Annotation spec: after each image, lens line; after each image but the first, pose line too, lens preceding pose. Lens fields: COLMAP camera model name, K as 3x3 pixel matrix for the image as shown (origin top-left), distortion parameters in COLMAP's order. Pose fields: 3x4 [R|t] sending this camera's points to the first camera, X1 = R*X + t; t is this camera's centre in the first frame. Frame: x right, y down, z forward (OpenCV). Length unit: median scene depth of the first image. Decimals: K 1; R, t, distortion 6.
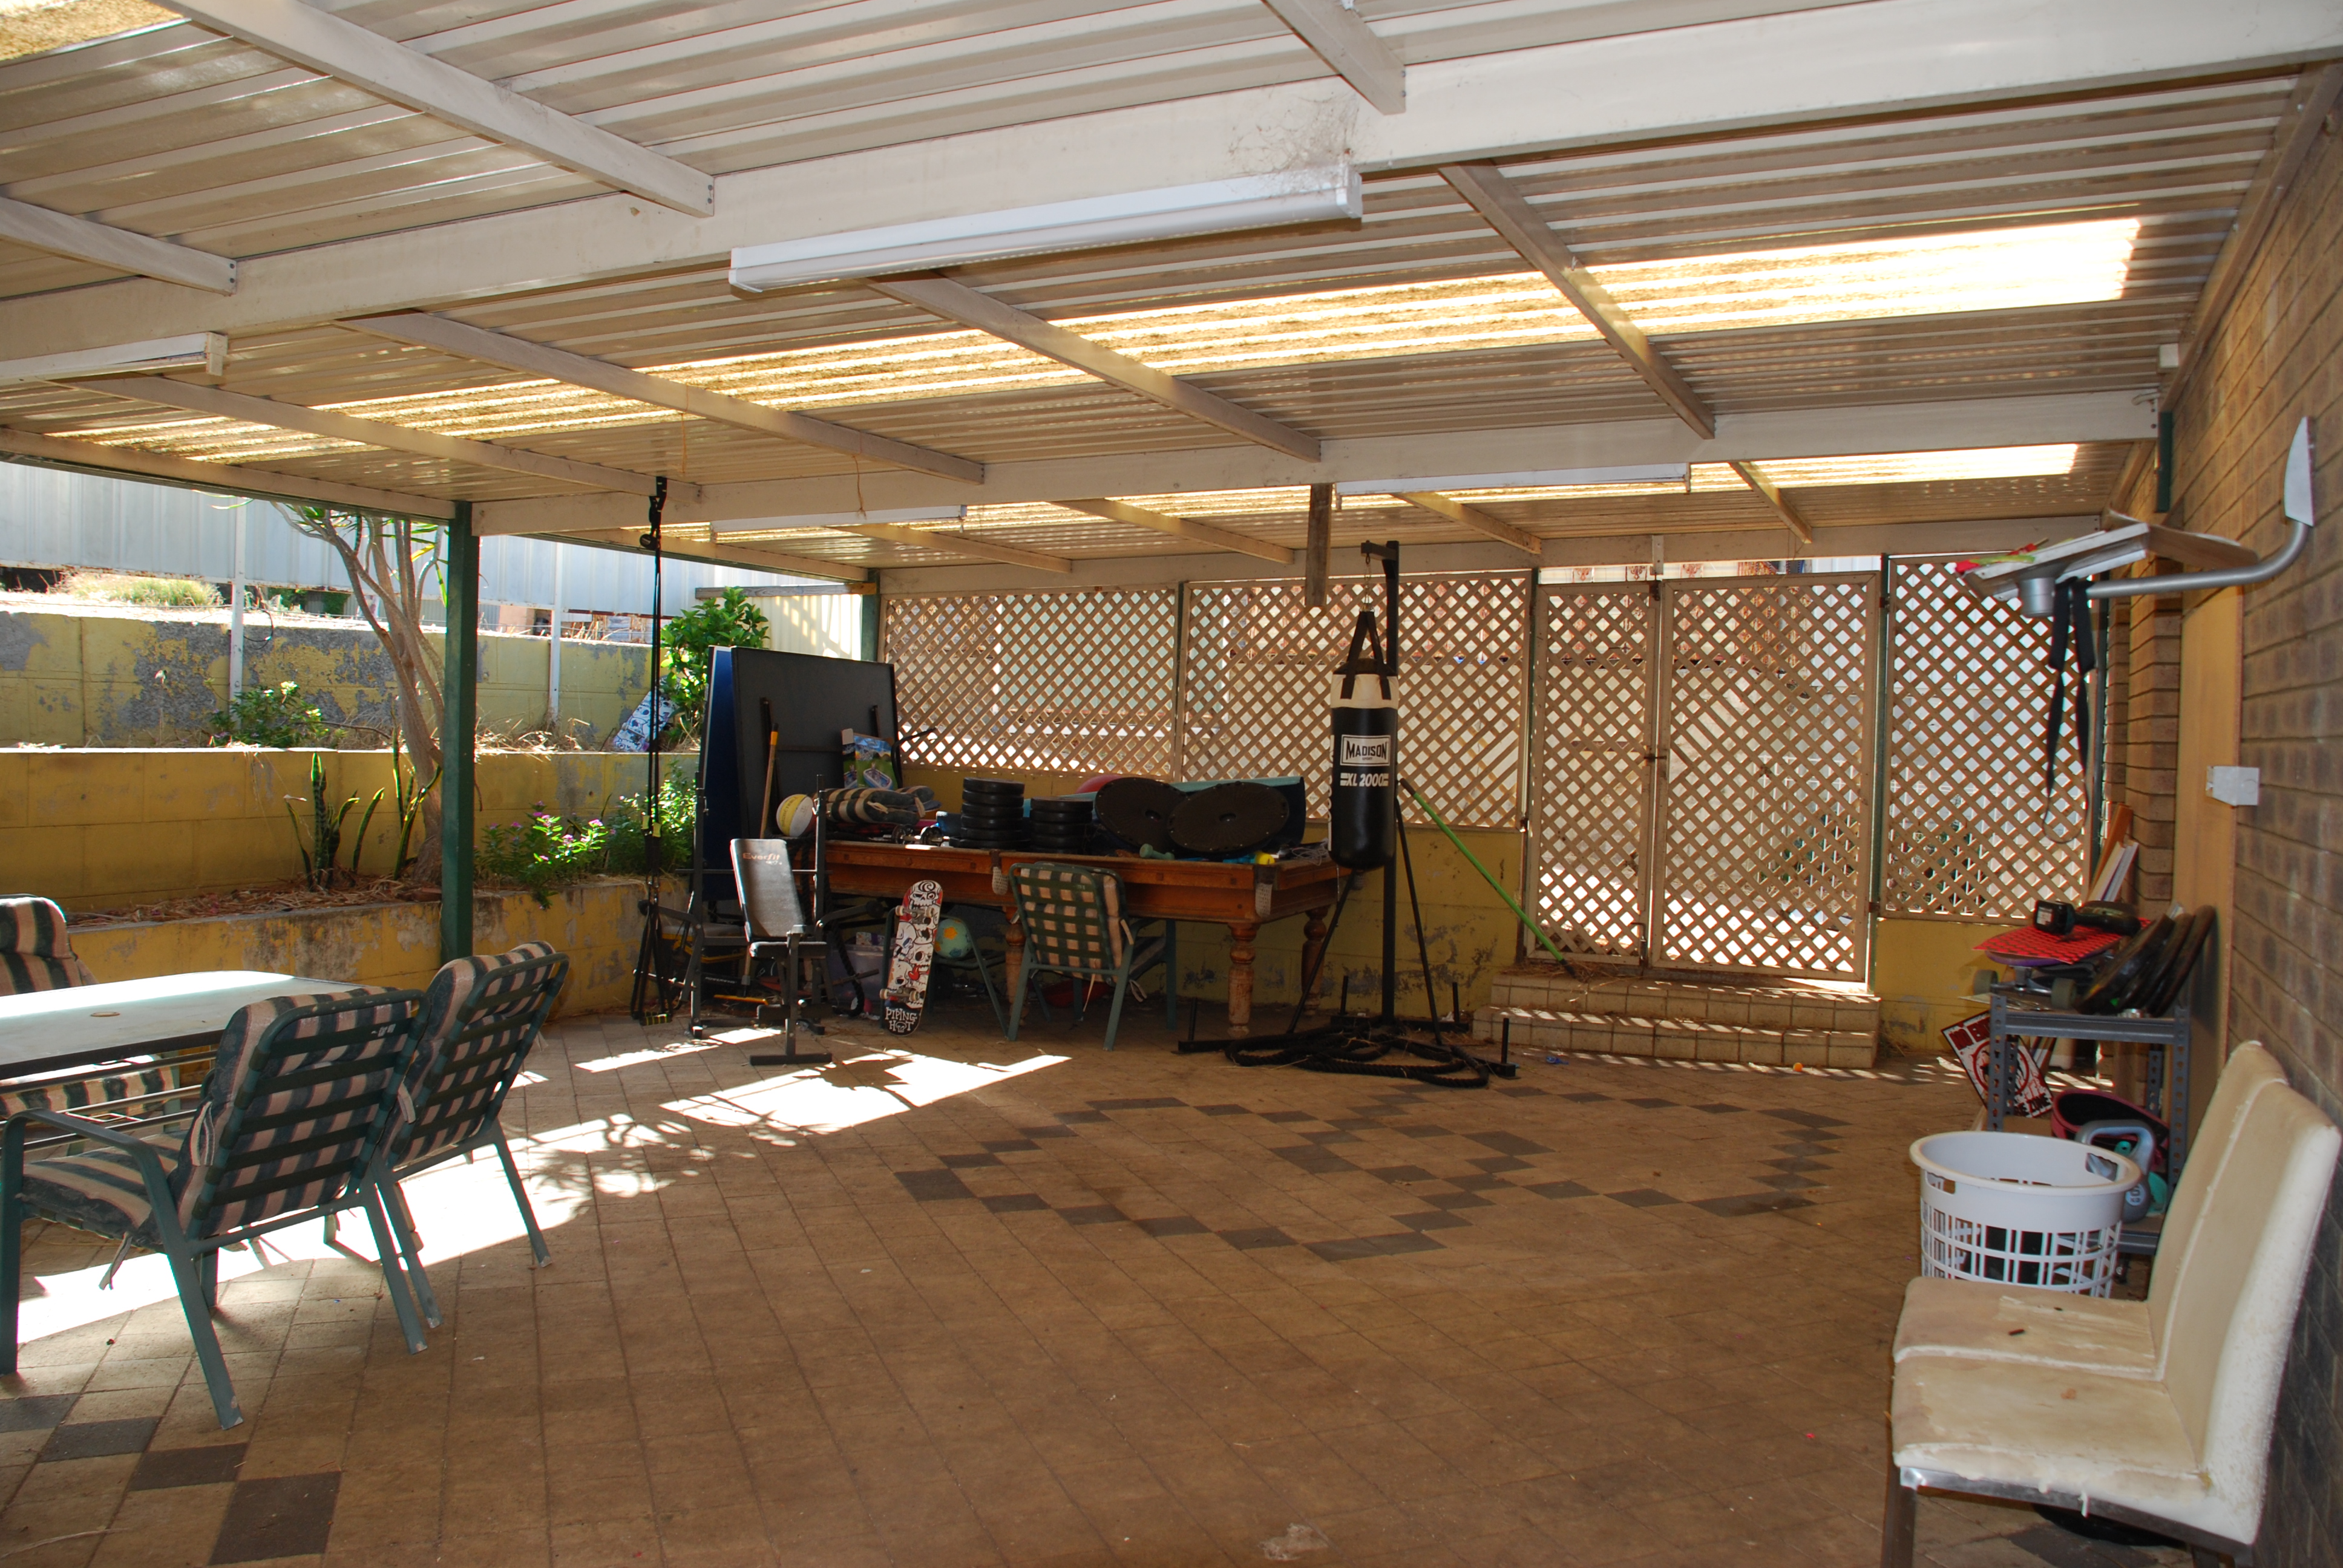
lens RADIAL K [[1813.1, 0, 1202.6], [0, 1813.1, 816.4], [0, 0, 1]] dist [-0.150743, 0.101454]
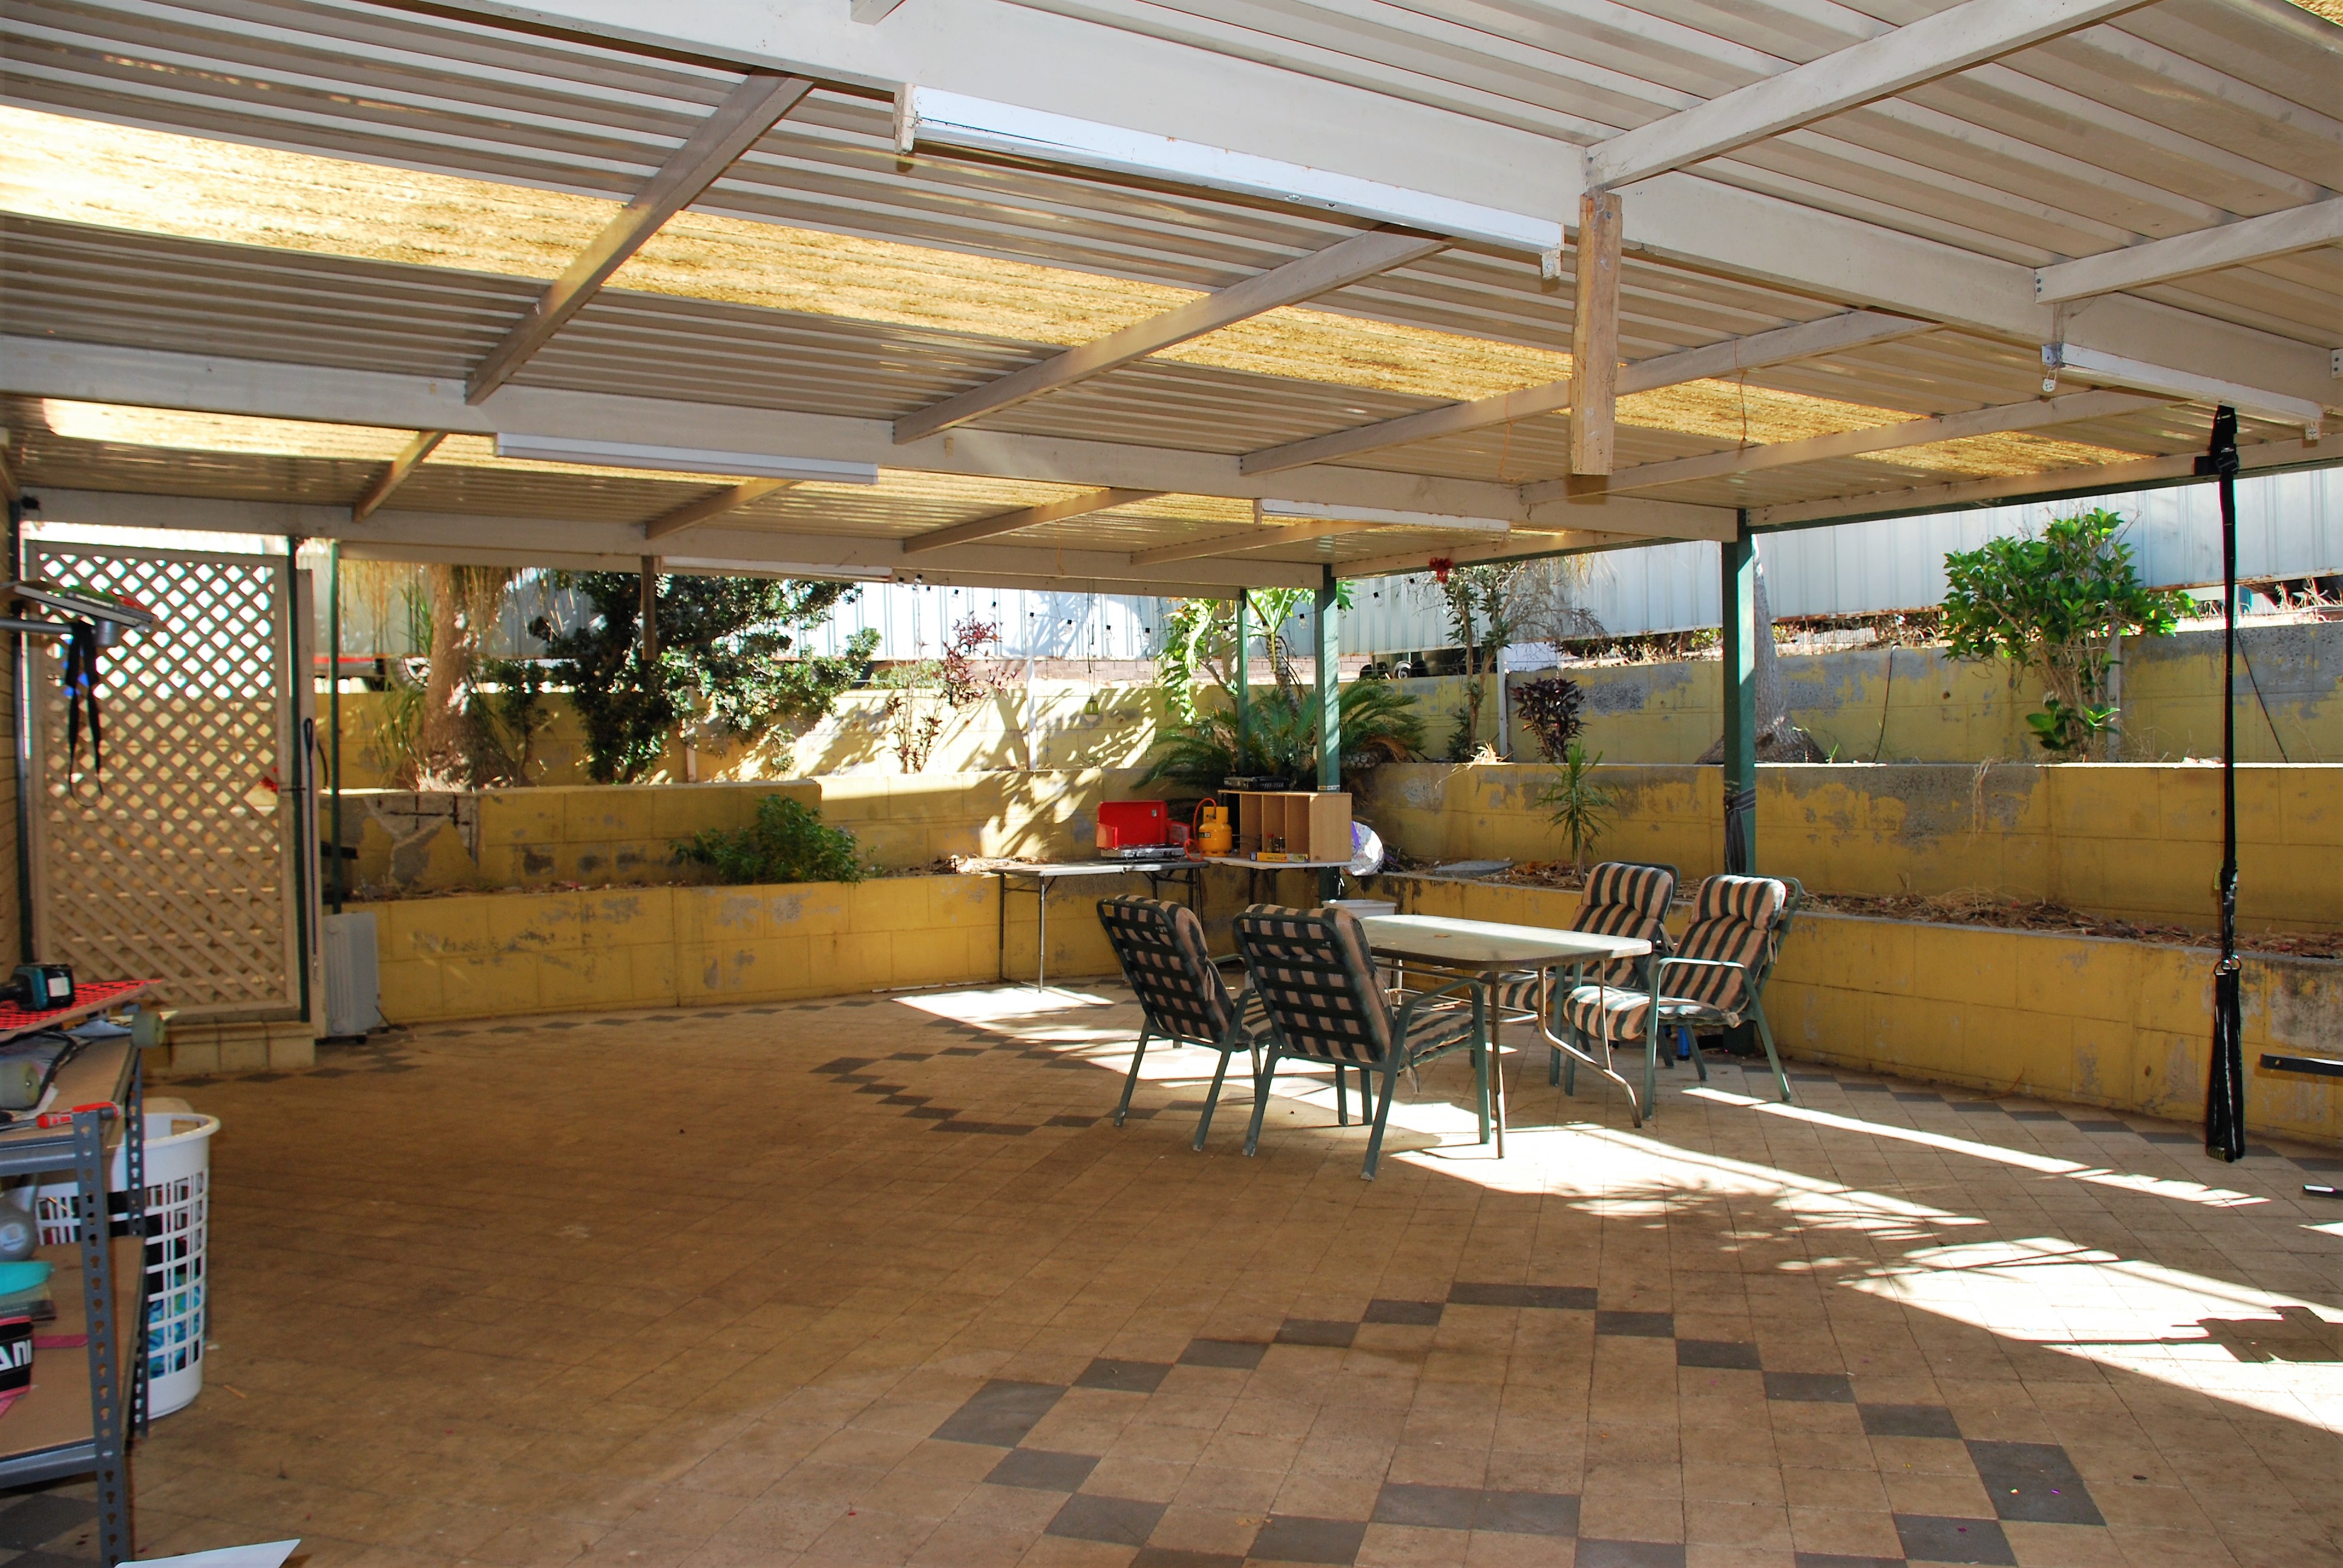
lens RADIAL K [[1813.1, 0, 1202.6], [0, 1813.1, 816.4], [0, 0, 1]] dist [-0.150743, 0.101454]
pose [[-0.568710, 0.020138, -0.822291, 0.765070], [-0.037121, 0.998053, 0.050116, -0.058271], [0.821700, 0.059026, -0.566856, 1.717486]]
